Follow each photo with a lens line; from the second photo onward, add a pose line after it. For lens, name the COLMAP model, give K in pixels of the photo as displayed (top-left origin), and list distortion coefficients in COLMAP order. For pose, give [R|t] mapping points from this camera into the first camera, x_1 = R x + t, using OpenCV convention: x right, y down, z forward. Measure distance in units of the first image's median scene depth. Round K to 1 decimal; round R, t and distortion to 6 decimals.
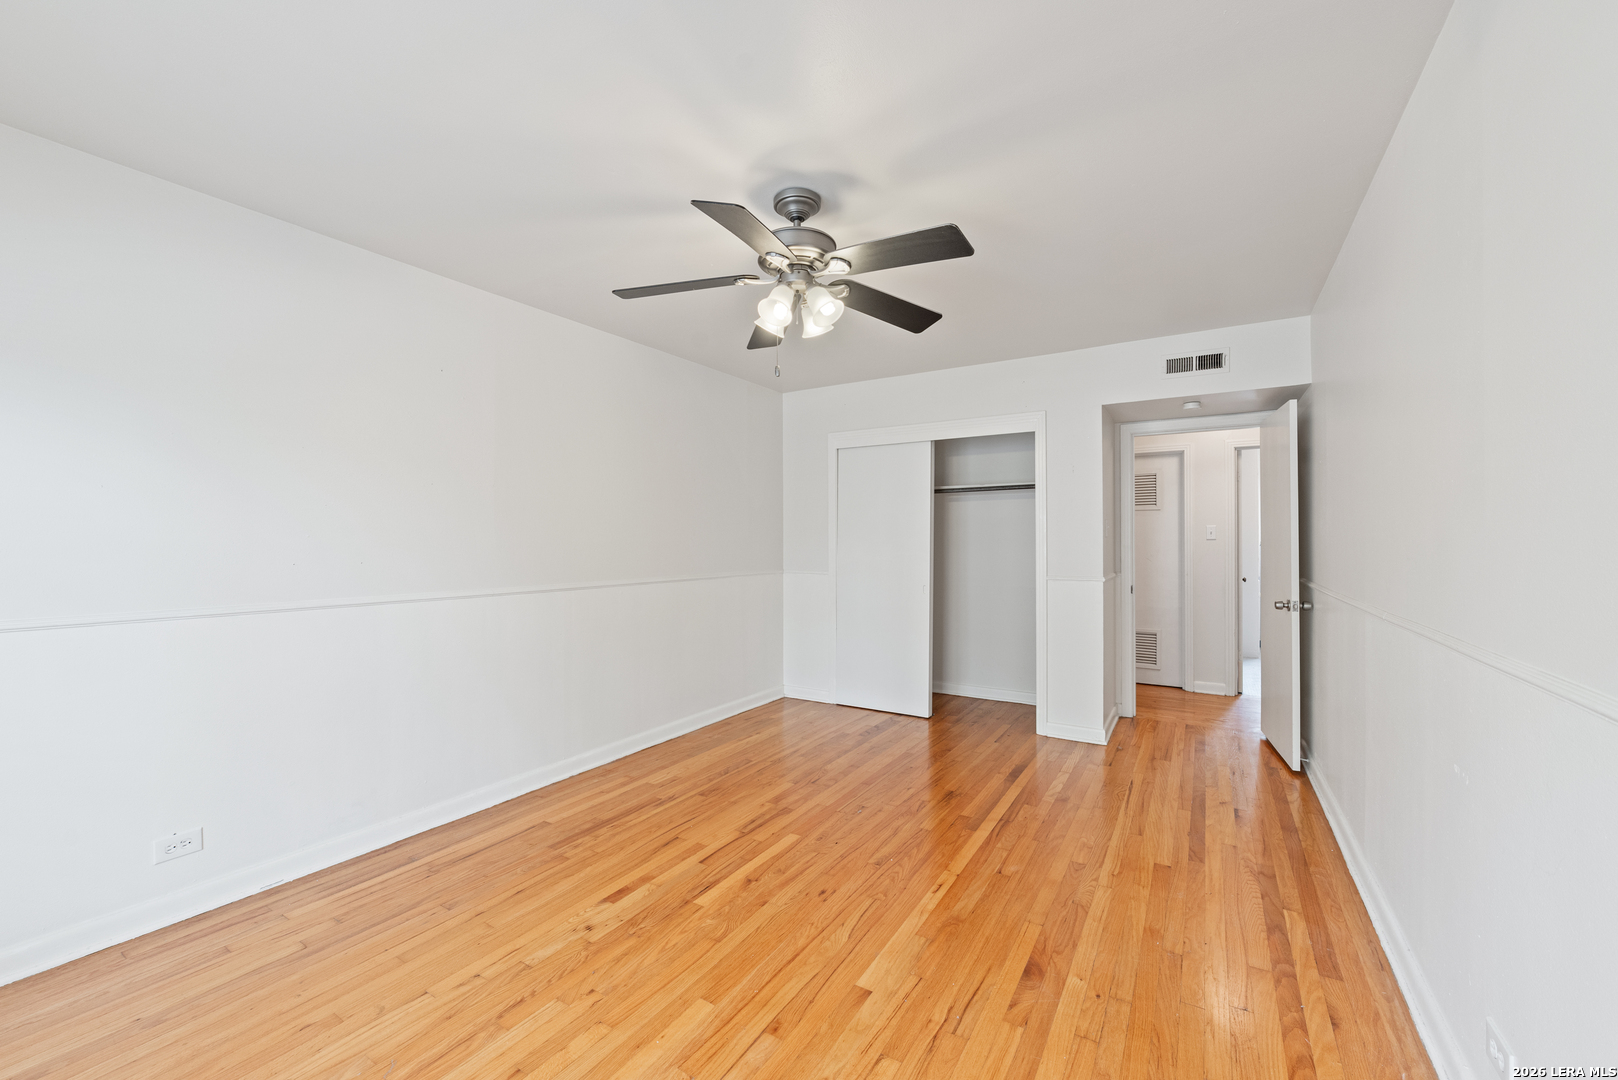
lens RADIAL K [[651.8, 0, 809.9], [0, 651.8, 533.6], [0, 0, 1]] dist [-0.009459, 0.000400]
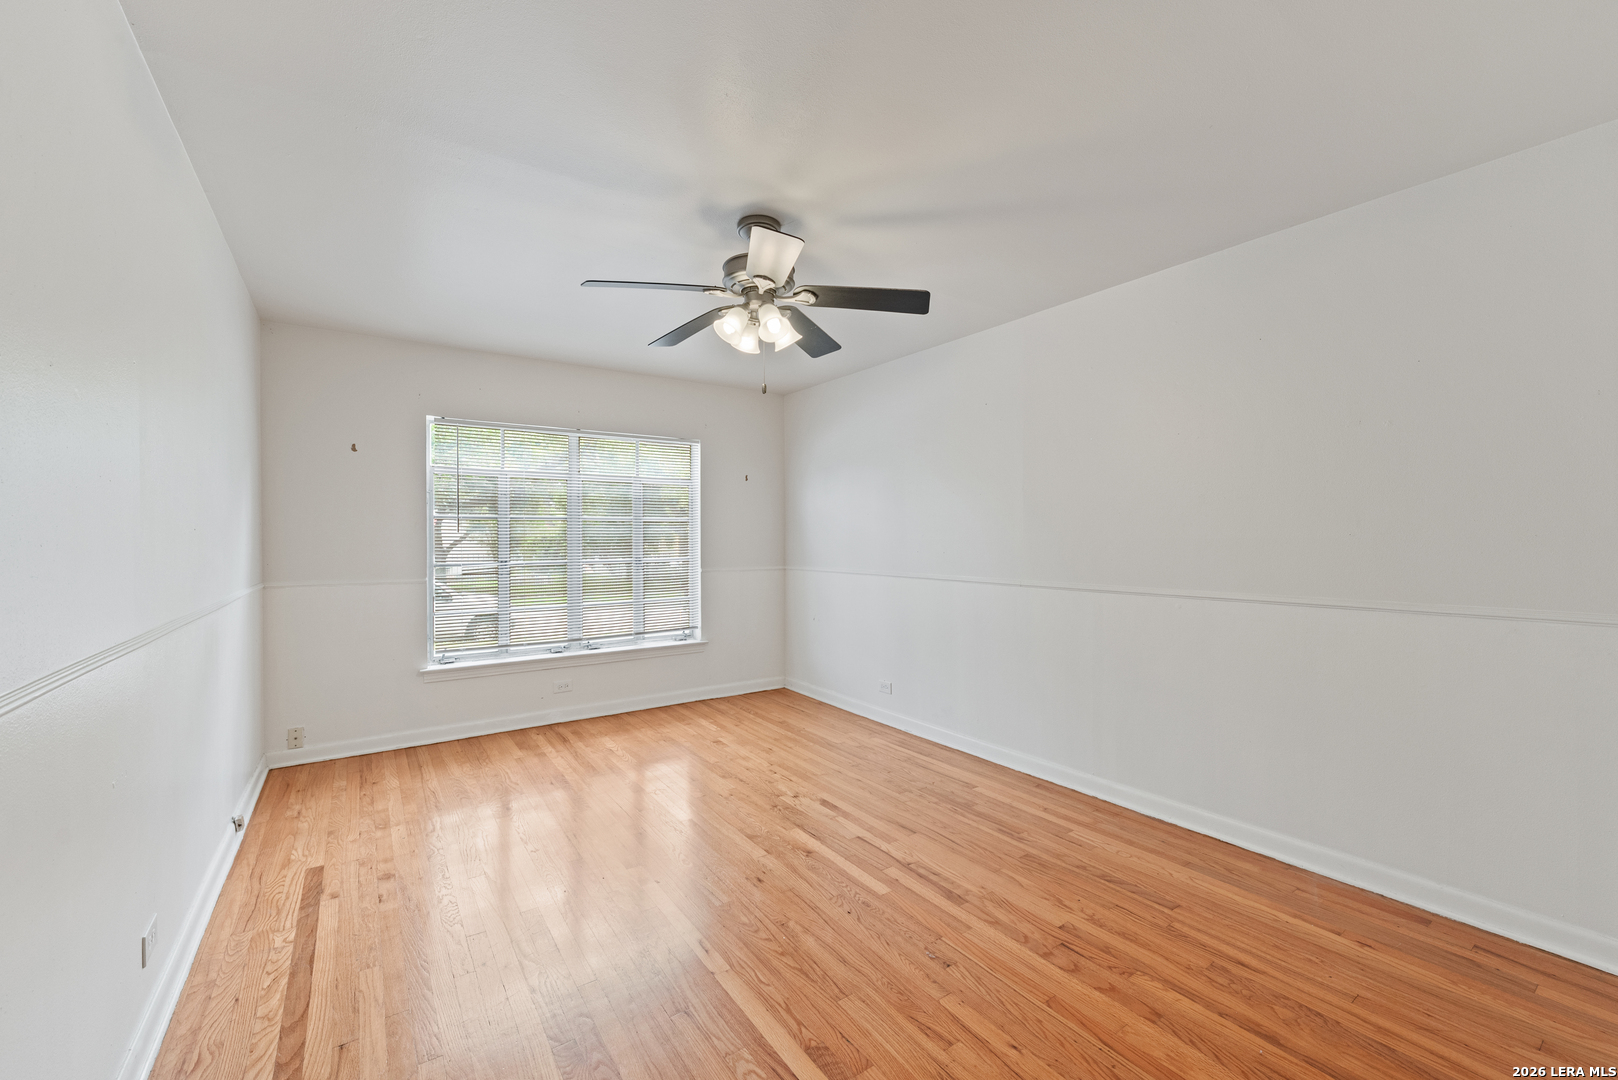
lens RADIAL K [[651.8, 0, 809.9], [0, 651.8, 533.6], [0, 0, 1]] dist [-0.009459, 0.000400]
pose [[-0.405955, -0.002144, -0.913891, 0.745234], [0.014597, 0.999854, -0.008829, 0.007170], [0.913777, -0.016925, -0.405864, 1.196281]]
